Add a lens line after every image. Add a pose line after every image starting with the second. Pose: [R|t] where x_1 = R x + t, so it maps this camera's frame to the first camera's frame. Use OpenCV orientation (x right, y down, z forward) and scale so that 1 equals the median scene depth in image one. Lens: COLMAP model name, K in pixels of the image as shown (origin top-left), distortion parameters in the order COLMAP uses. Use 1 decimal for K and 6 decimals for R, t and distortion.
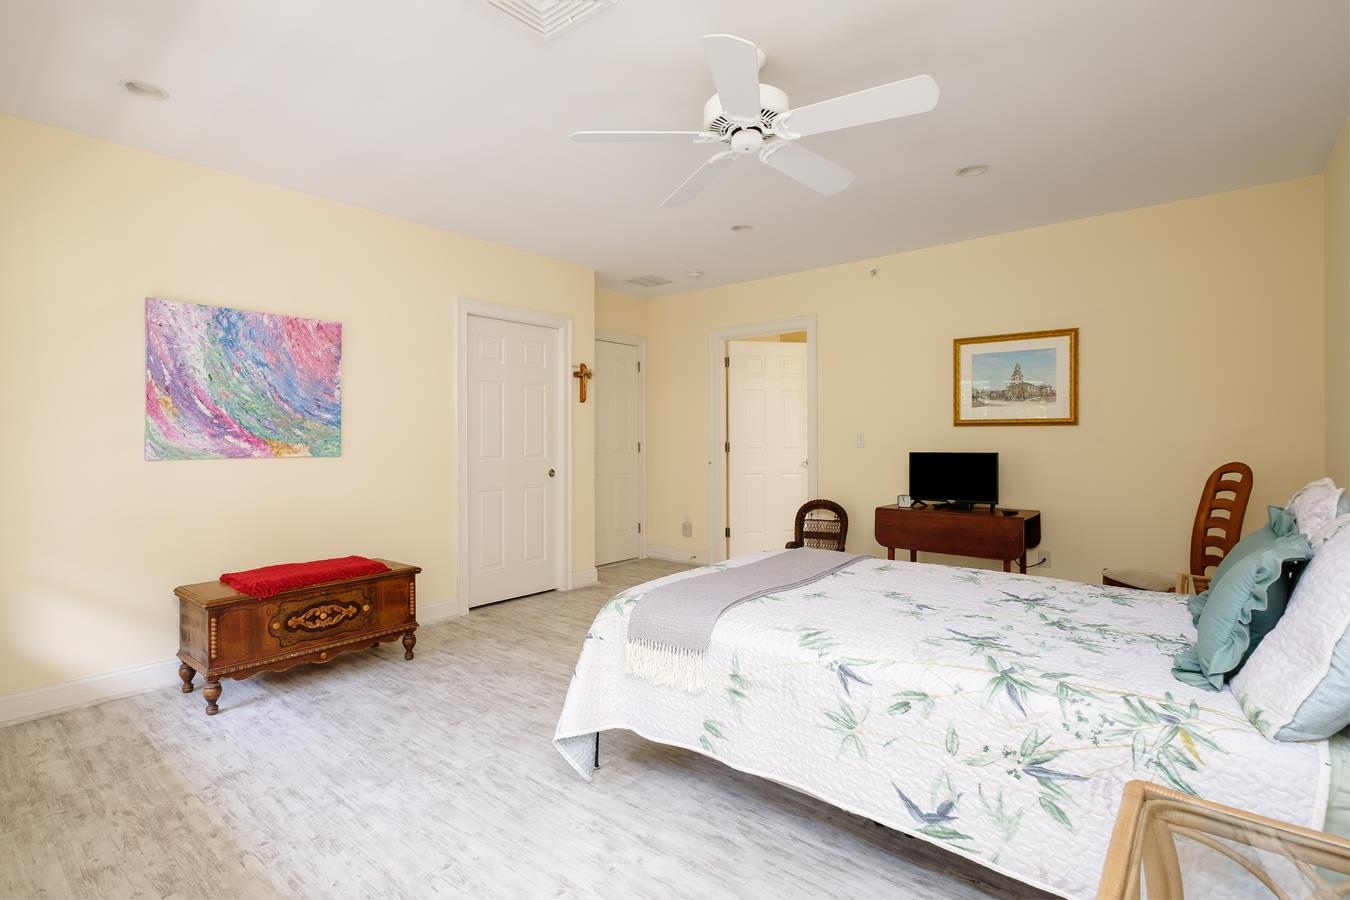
lens RADIAL K [[626.5, 0, 644.5], [0, 626.5, 432.8], [0, 0, 1]] dist [-0.002381, 0.001361]
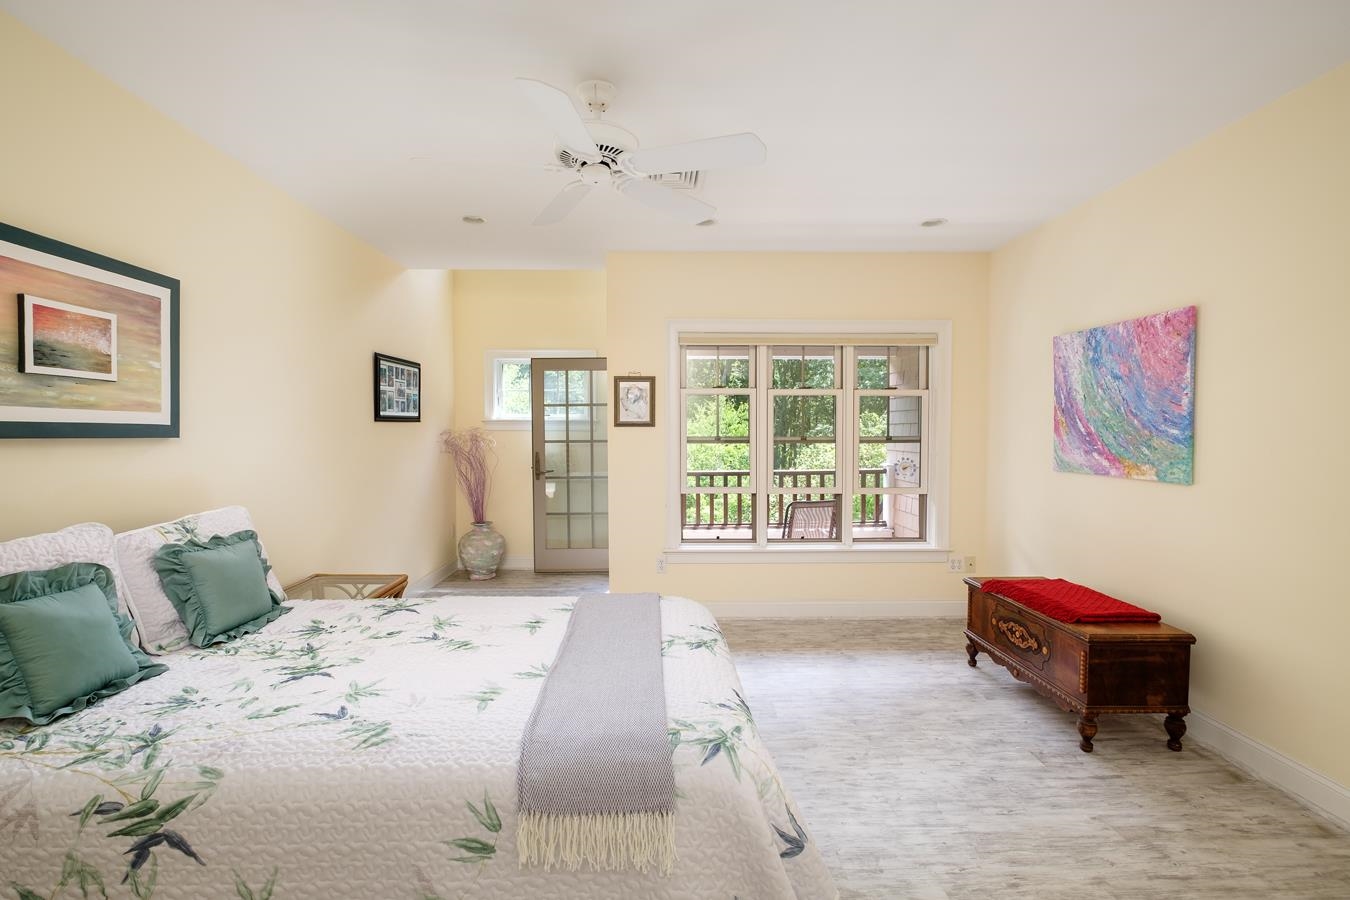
lens RADIAL K [[614.8, 0, 669.5], [0, 614.8, 445.4], [0, 0, 1]] dist [-0.000625, -0.002034]
pose [[-0.731518, 0.025478, -0.681346, 0.535521], [0.012611, 0.999636, 0.023841, -0.040260], [0.681705, 0.008848, -0.731573, 1.273315]]
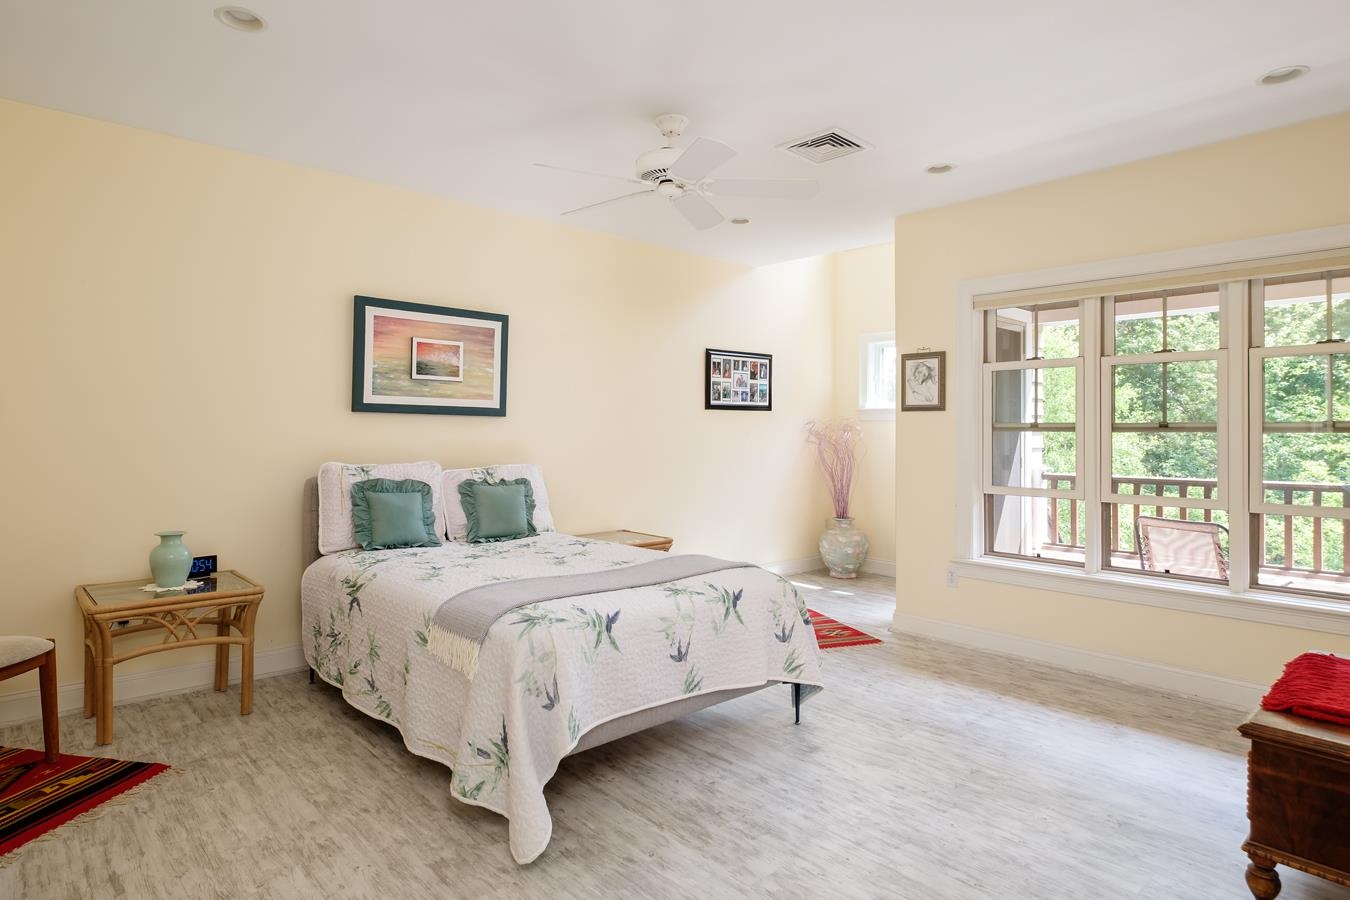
lens RADIAL K [[775.0, 0, 669.7], [0, 775.0, 424.6], [0, 0, 1]] dist [-0.005610, -0.000216]
pose [[-0.993884, 0.001401, 0.110420, 0.000768], [-0.000750, 0.999811, -0.019436, 0.003167], [-0.110426, -0.019400, -0.993695, 1.729906]]
